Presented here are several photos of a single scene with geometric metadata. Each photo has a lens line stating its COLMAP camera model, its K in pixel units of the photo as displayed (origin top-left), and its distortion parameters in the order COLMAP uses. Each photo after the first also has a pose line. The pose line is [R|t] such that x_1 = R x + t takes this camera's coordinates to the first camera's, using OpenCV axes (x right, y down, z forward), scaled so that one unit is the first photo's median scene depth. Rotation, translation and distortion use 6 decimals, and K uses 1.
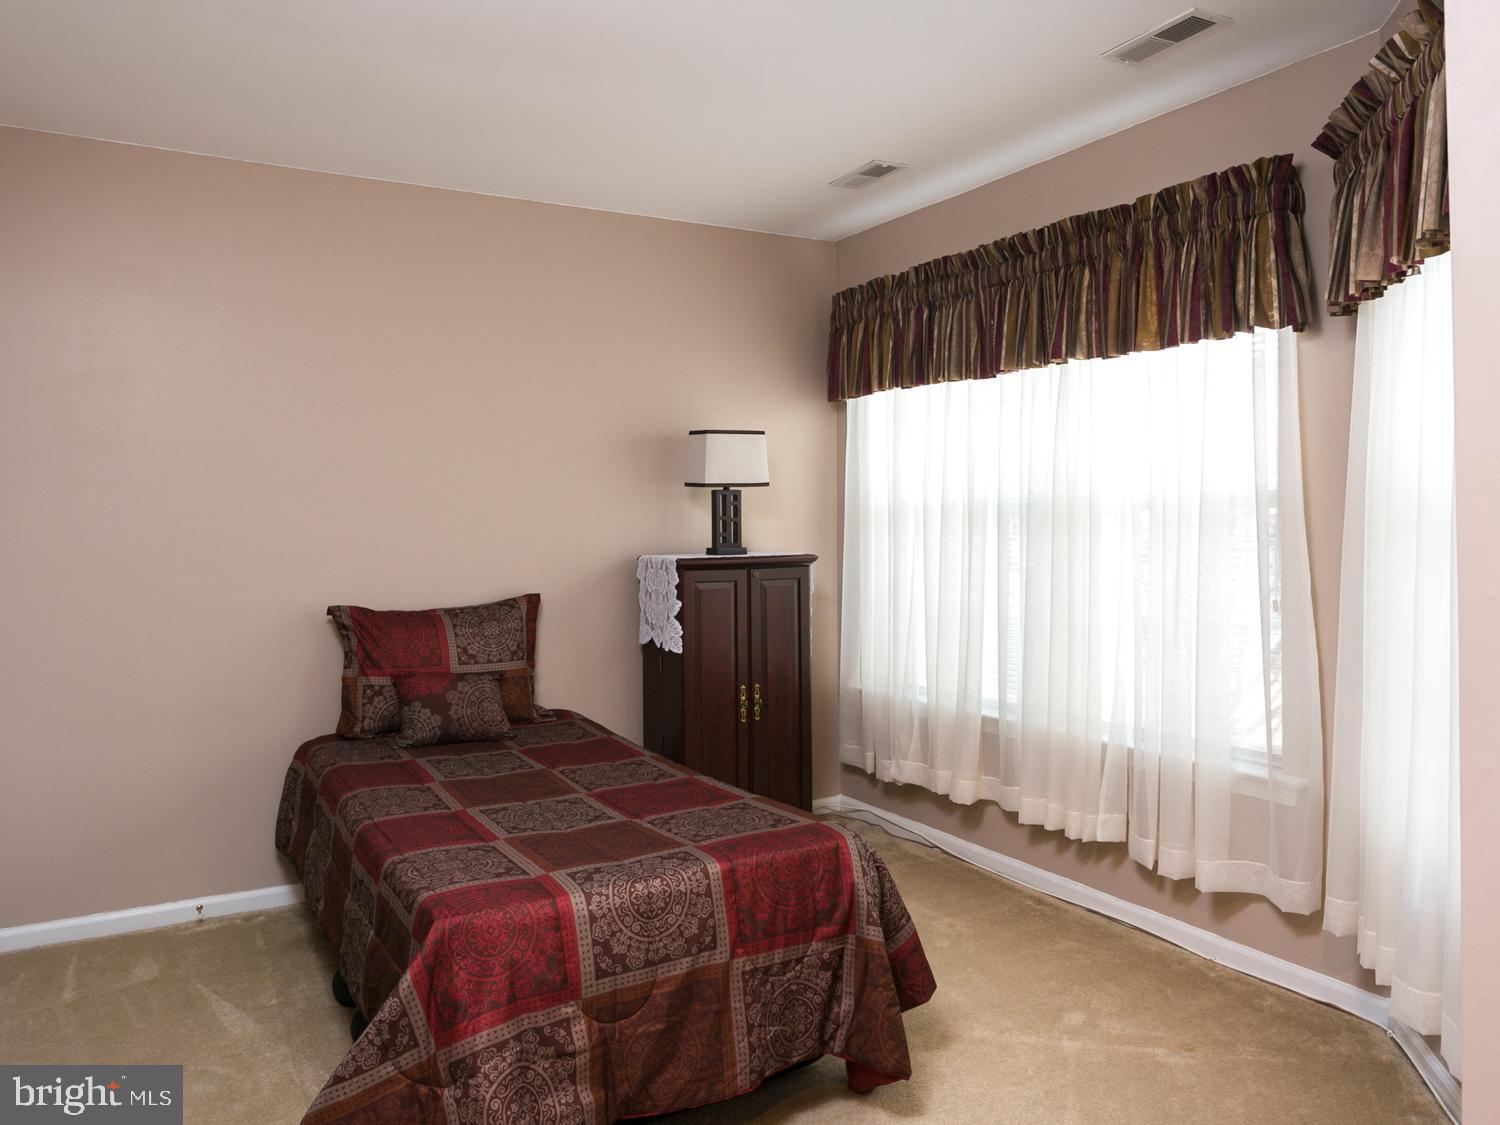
lens RADIAL K [[1074.0, 0, 731.6], [0, 1074.0, 506.9], [0, 0, 1]] dist [-0.011836, 0.010202]
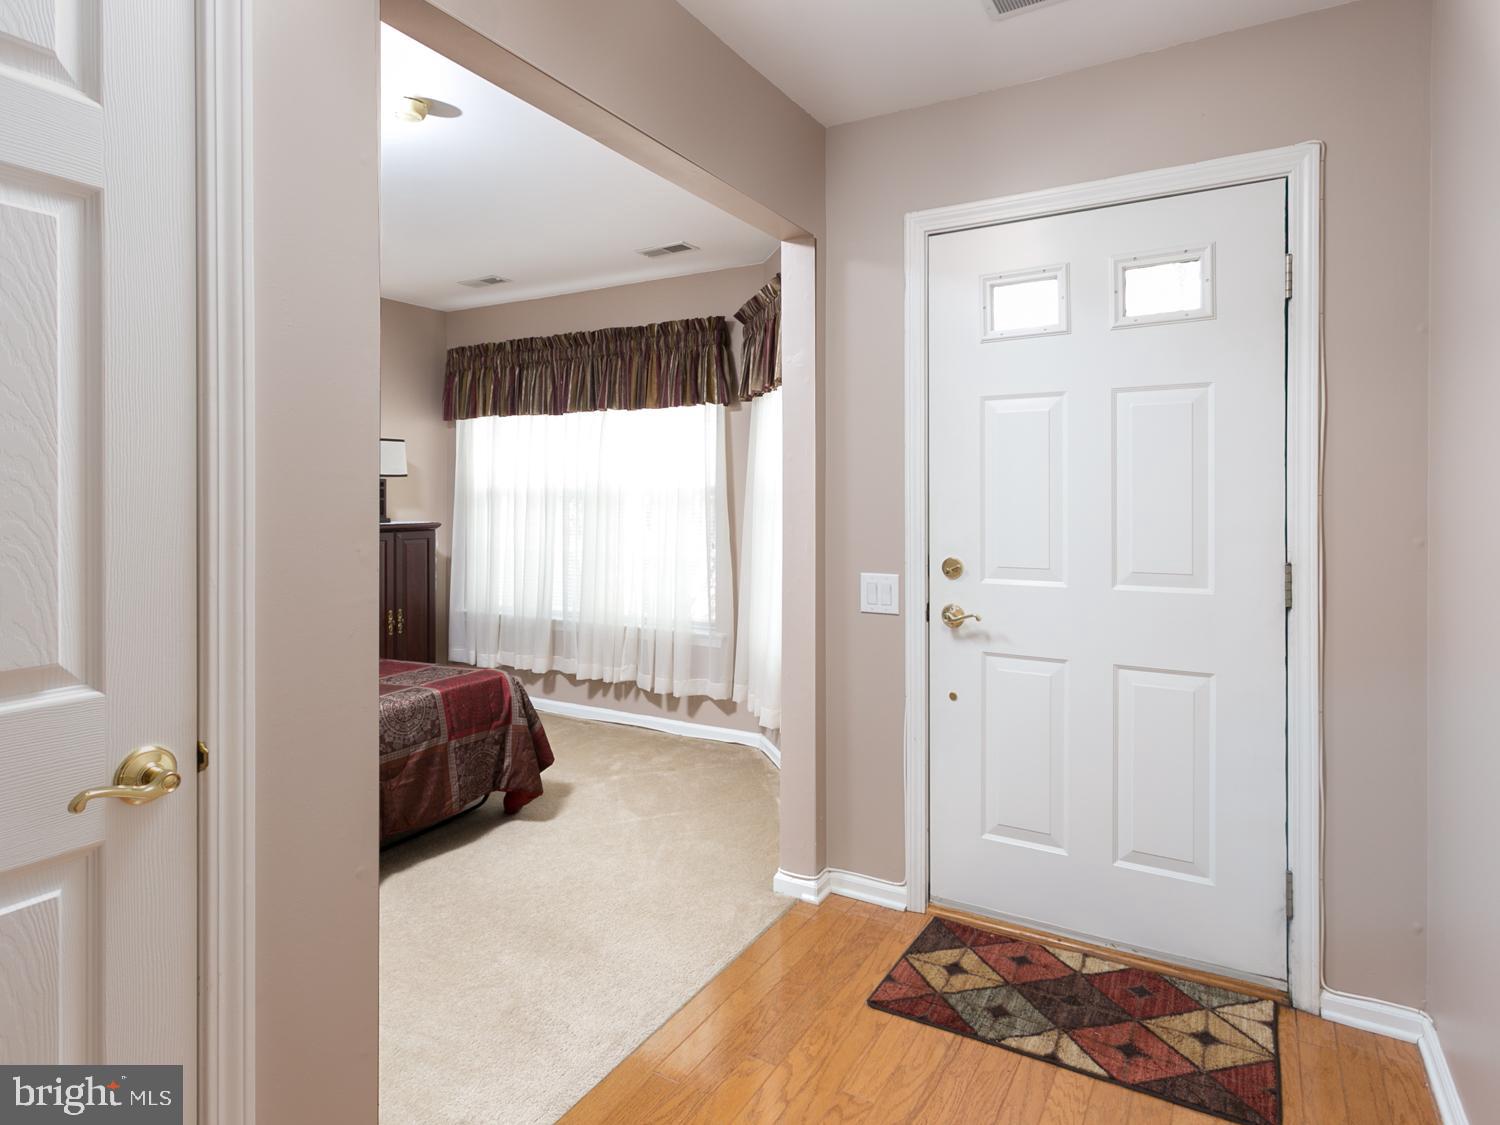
lens RADIAL K [[840.7, 0, 758.4], [0, 840.7, 500.7], [0, 0, 1]] dist [-0.000224, -0.000350]
pose [[0.858232, 0.009136, 0.513181, -0.189587], [-0.014669, 0.999870, 0.006732, -0.001523], [-0.513052, -0.013306, 0.858254, -0.322954]]
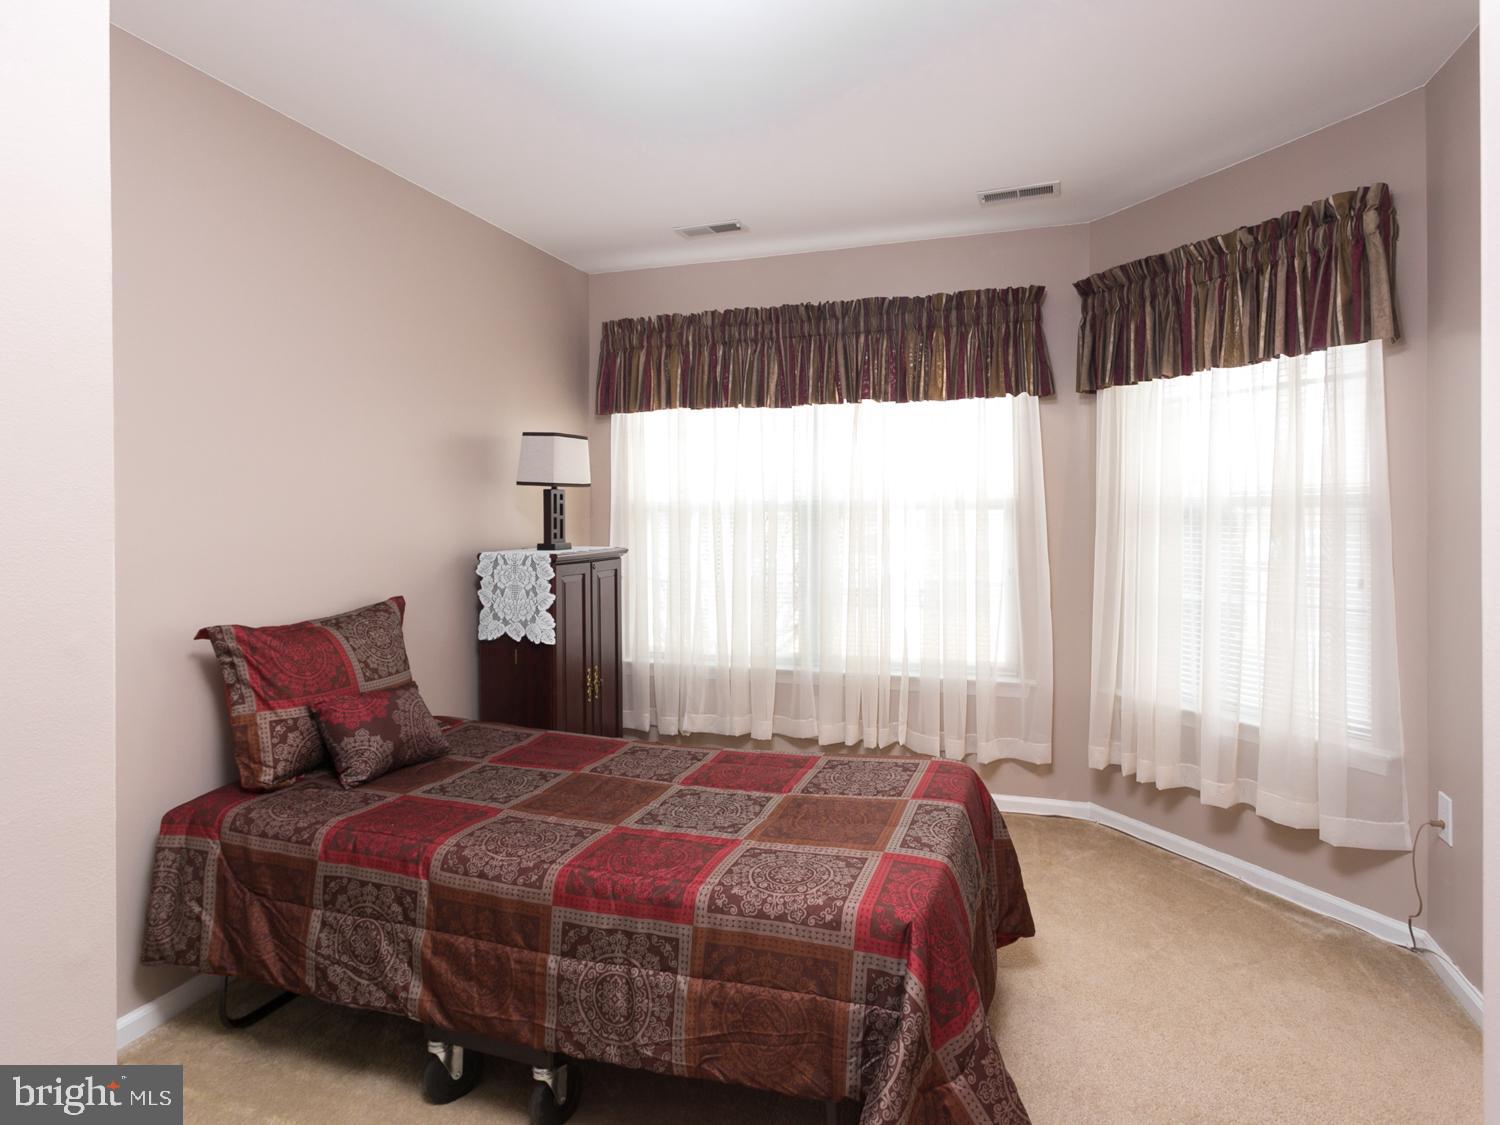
lens RADIAL K [[835.4, 0, 751.0], [0, 835.4, 522.9], [0, 0, 1]] dist [0.003286, 0.000600]
pose [[0.739388, -0.001060, 0.673279, -0.557064], [-0.009549, 0.999882, 0.012061, 0.007606], [-0.673212, -0.015347, 0.739290, 0.332408]]
